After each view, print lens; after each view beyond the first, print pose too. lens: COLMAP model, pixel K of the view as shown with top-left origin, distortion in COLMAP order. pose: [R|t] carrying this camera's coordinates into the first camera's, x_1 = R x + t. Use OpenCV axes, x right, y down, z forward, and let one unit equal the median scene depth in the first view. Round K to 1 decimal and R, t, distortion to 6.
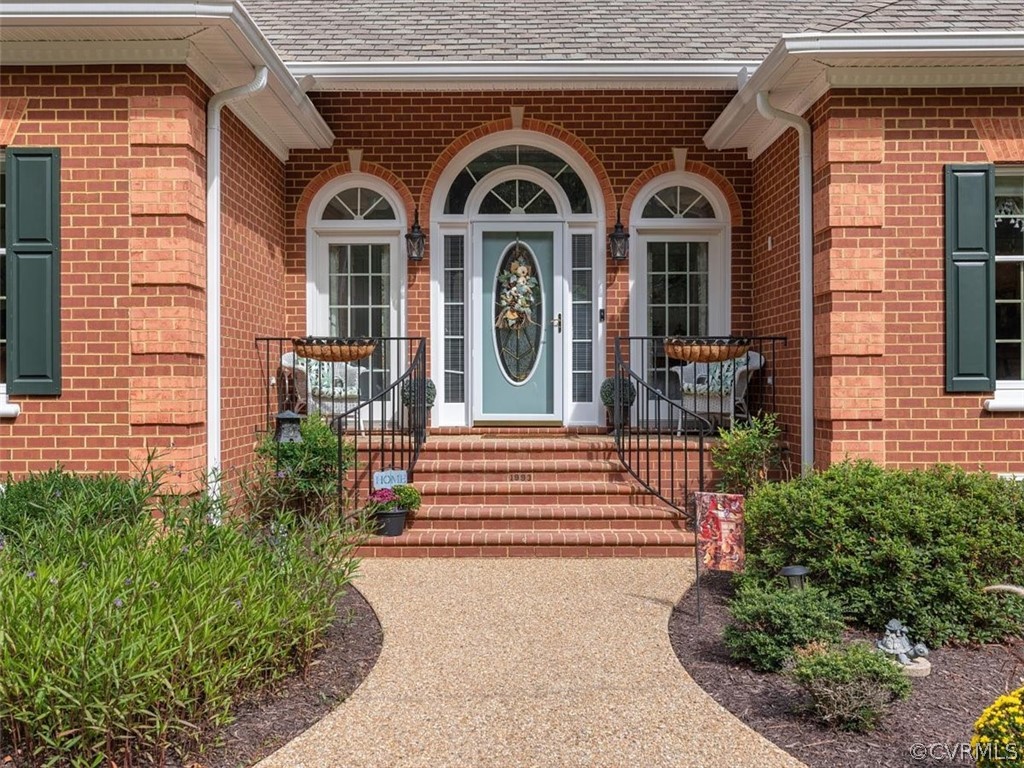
lens RADIAL K [[907.0, 0, 518.8], [0, 907.0, 389.1], [0, 0, 1]] dist [-0.012666, -0.012834]
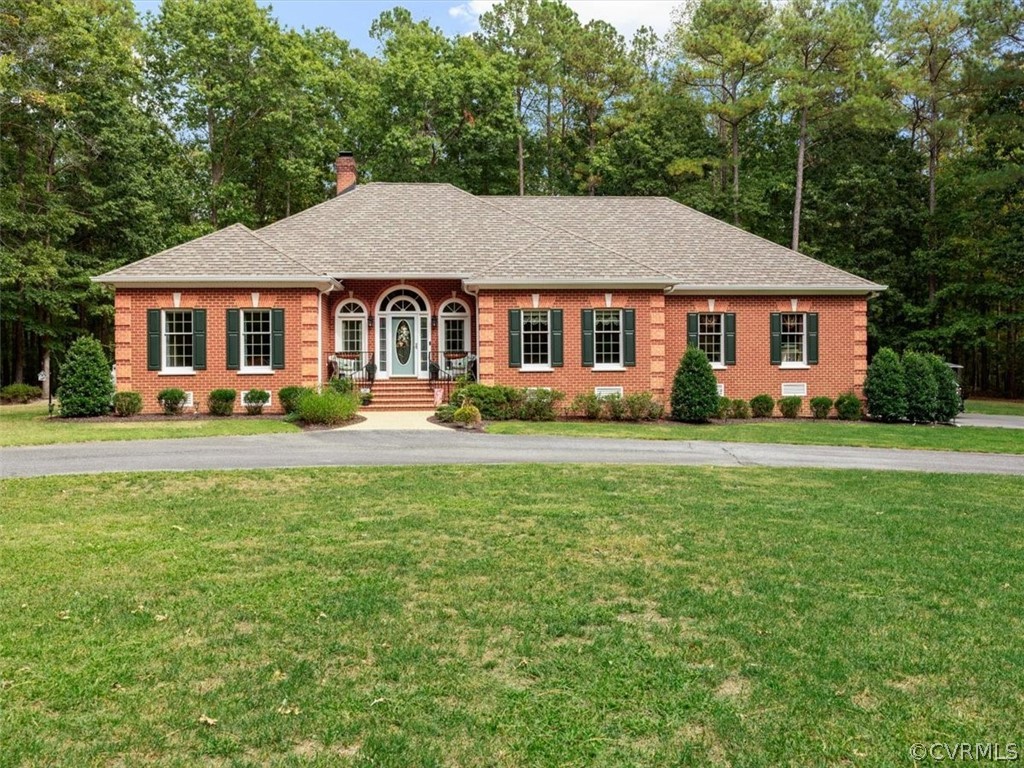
lens RADIAL K [[928.0, 0, 512.7], [0, 928.0, 379.1], [0, 0, 1]] dist [-0.027825, 0.000000]
pose [[0.998136, -0.004848, 0.060842, 0.181792], [0.003993, 0.999892, 0.014168, -0.001556], [-0.060904, -0.013899, 0.998047, -2.236066]]
